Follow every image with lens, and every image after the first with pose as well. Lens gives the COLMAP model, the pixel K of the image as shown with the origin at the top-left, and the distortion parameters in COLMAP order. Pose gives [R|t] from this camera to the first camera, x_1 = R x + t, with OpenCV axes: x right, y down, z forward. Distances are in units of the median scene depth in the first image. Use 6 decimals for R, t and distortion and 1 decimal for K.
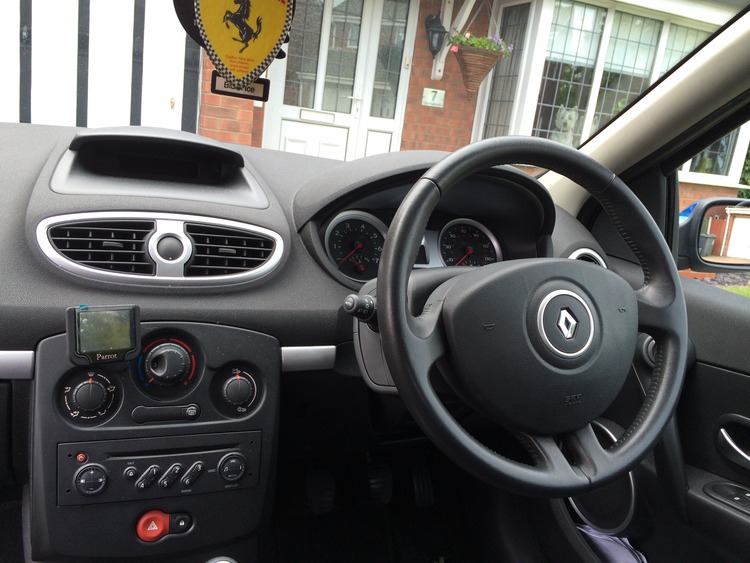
lens RADIAL K [[663.5, 0, 376.7], [0, 663.5, 280.9], [0, 0, 1]] dist [0.069095, -0.082049]
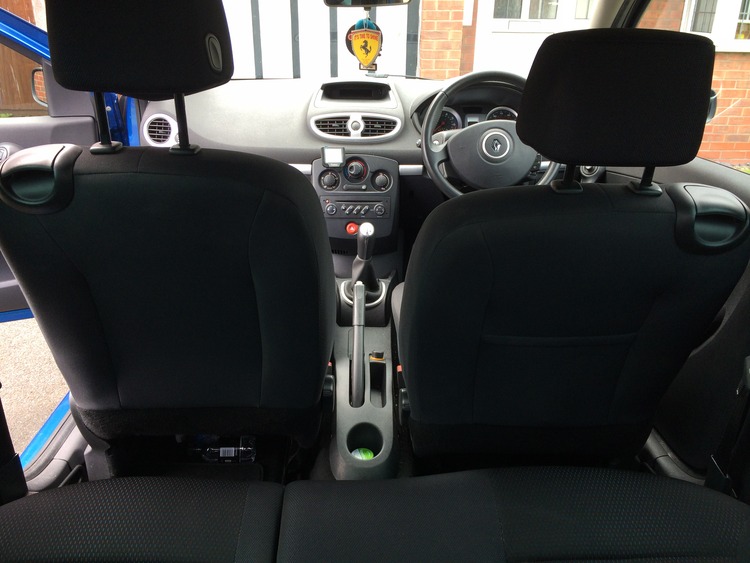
lens RADIAL K [[663.5, 0, 374.7], [0, 663.5, 282.3], [0, 0, 1]] dist [0.069095, -0.082049]
pose [[0.932077, 0.028380, -0.361146, 0.724921], [0.021171, 0.990955, 0.132513, 0.214890], [0.361640, -0.131158, 0.923046, -1.473939]]
